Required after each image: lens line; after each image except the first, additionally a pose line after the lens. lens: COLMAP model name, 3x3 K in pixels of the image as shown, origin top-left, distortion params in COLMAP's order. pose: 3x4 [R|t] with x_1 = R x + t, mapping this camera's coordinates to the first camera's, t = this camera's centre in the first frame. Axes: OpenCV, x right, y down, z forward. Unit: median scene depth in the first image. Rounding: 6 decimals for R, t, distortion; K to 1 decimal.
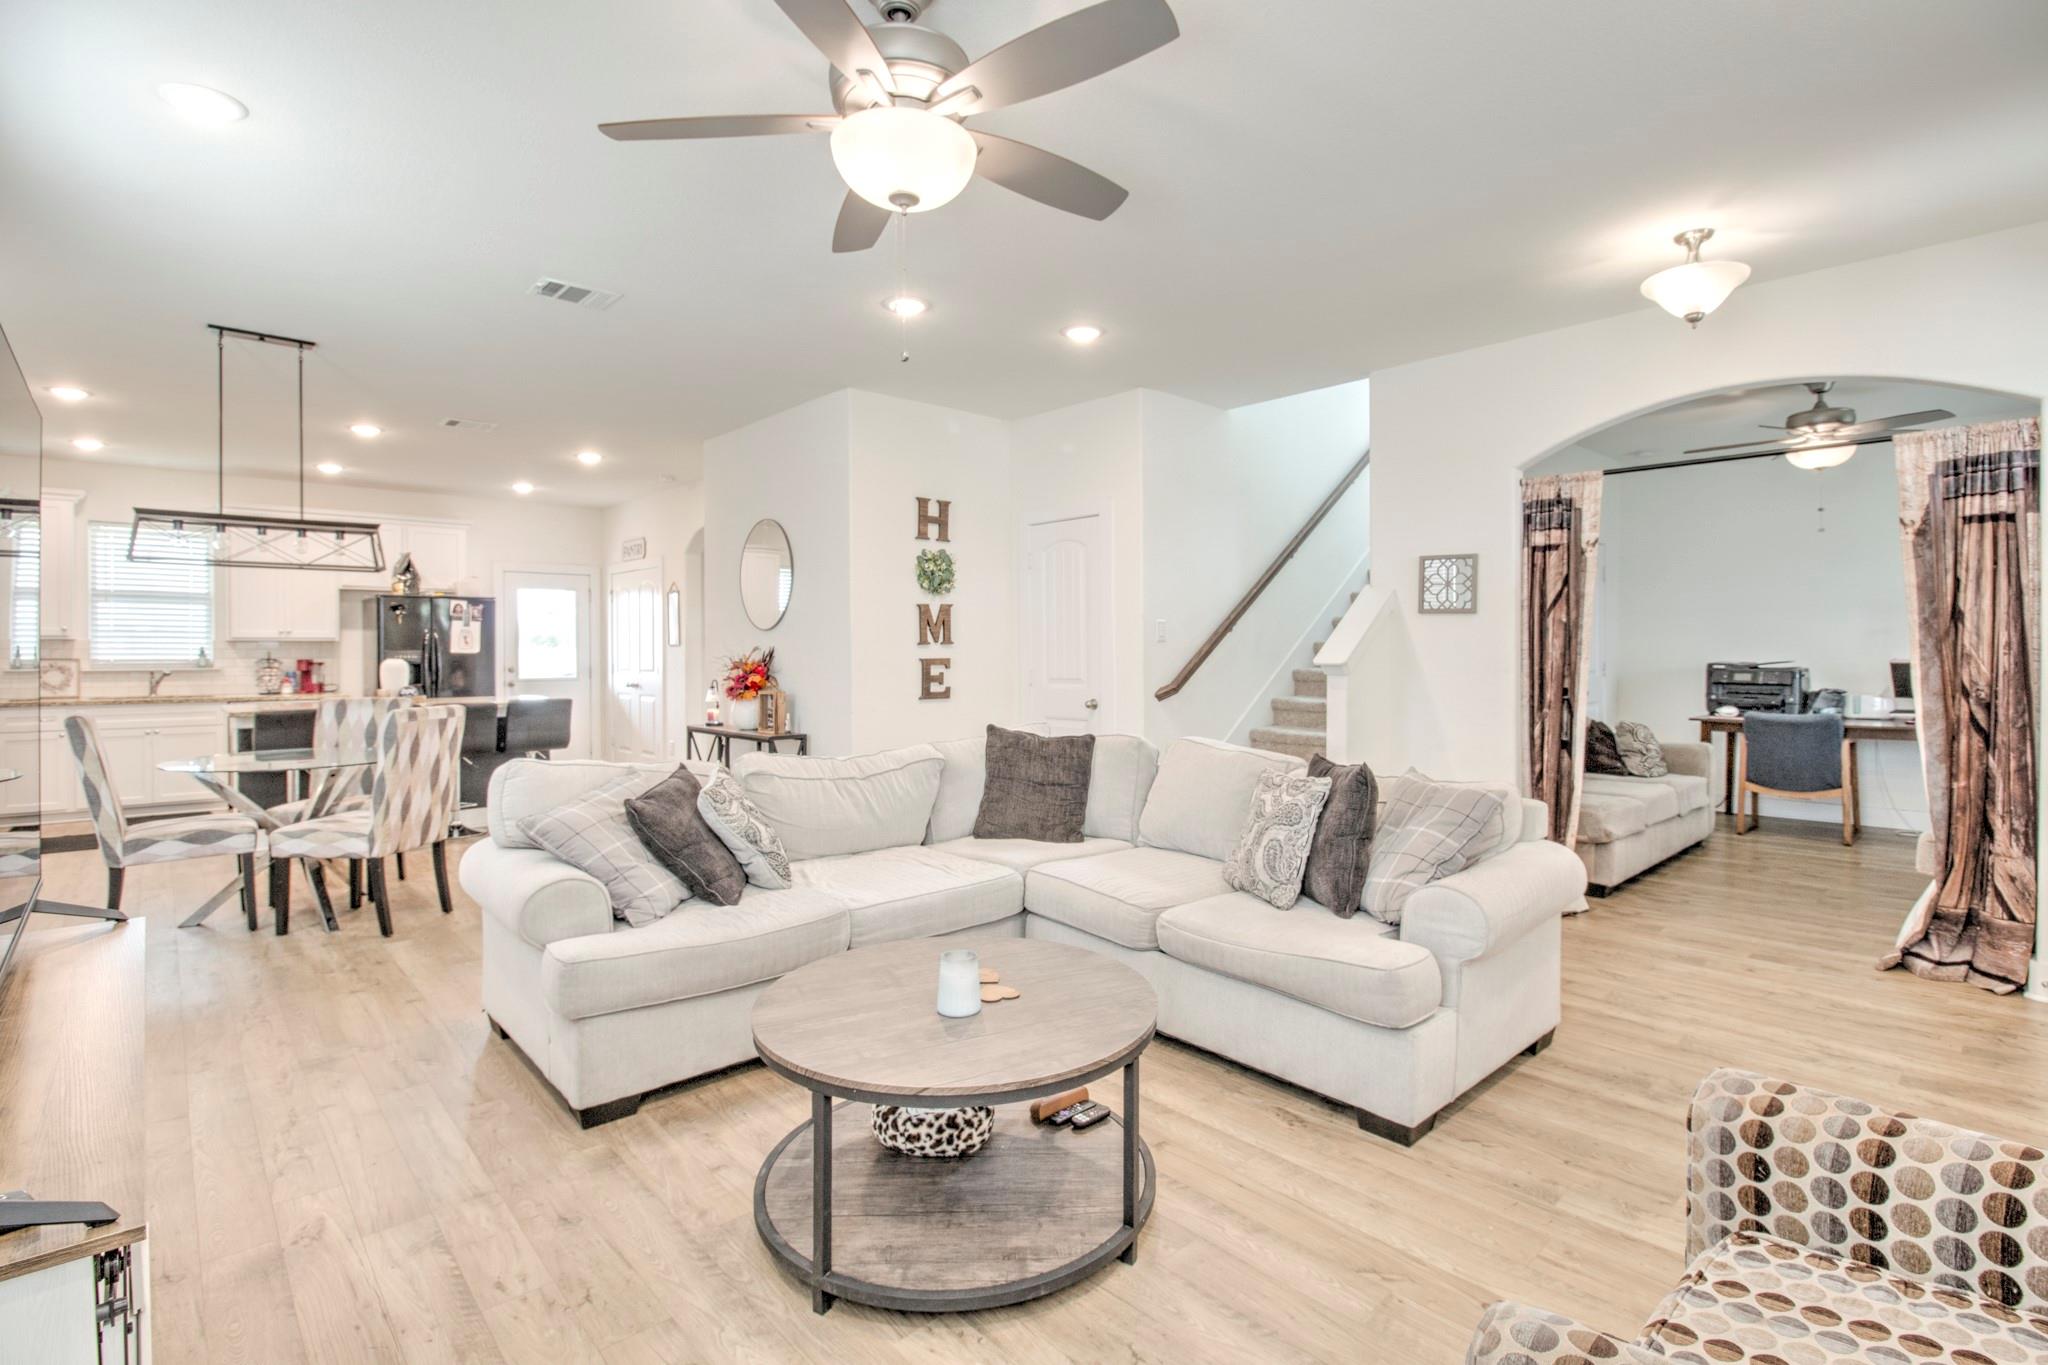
lens RADIAL K [[966.6, 0, 1072.0], [0, 966.6, 668.8], [0, 0, 1]] dist [0.001184, -0.000164]
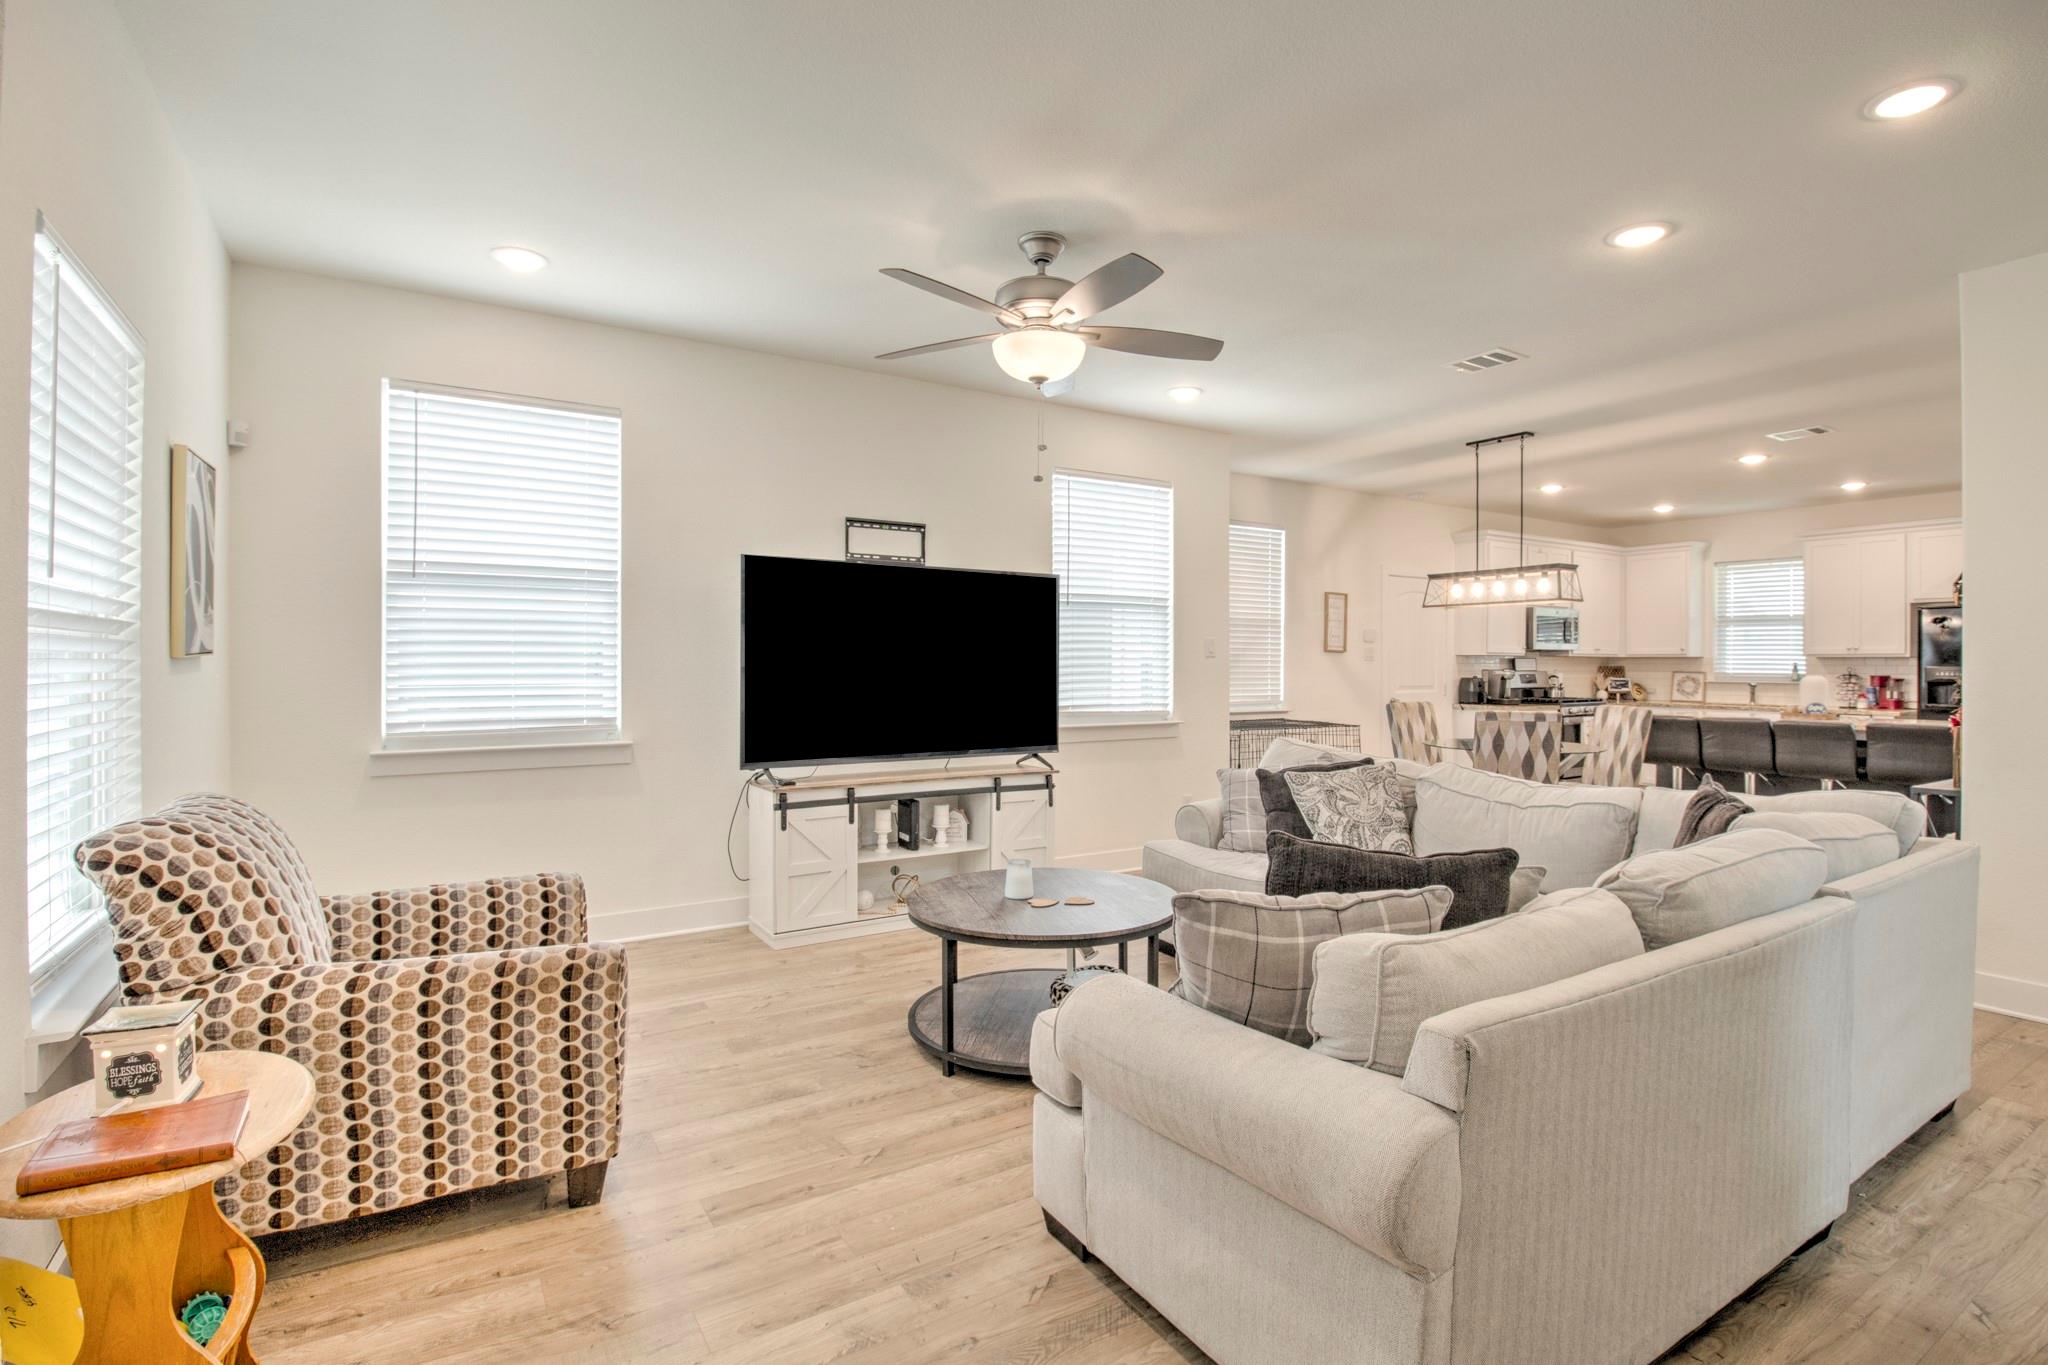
lens RADIAL K [[966.6, 0, 1029.1], [0, 966.6, 667.3], [0, 0, 1]] dist [0.001184, -0.000164]
pose [[-0.202774, 0.003695, -0.979219, 0.803625], [-0.021613, 0.999732, 0.008248, -0.015988], [0.978987, 0.022836, -0.202640, 0.764109]]
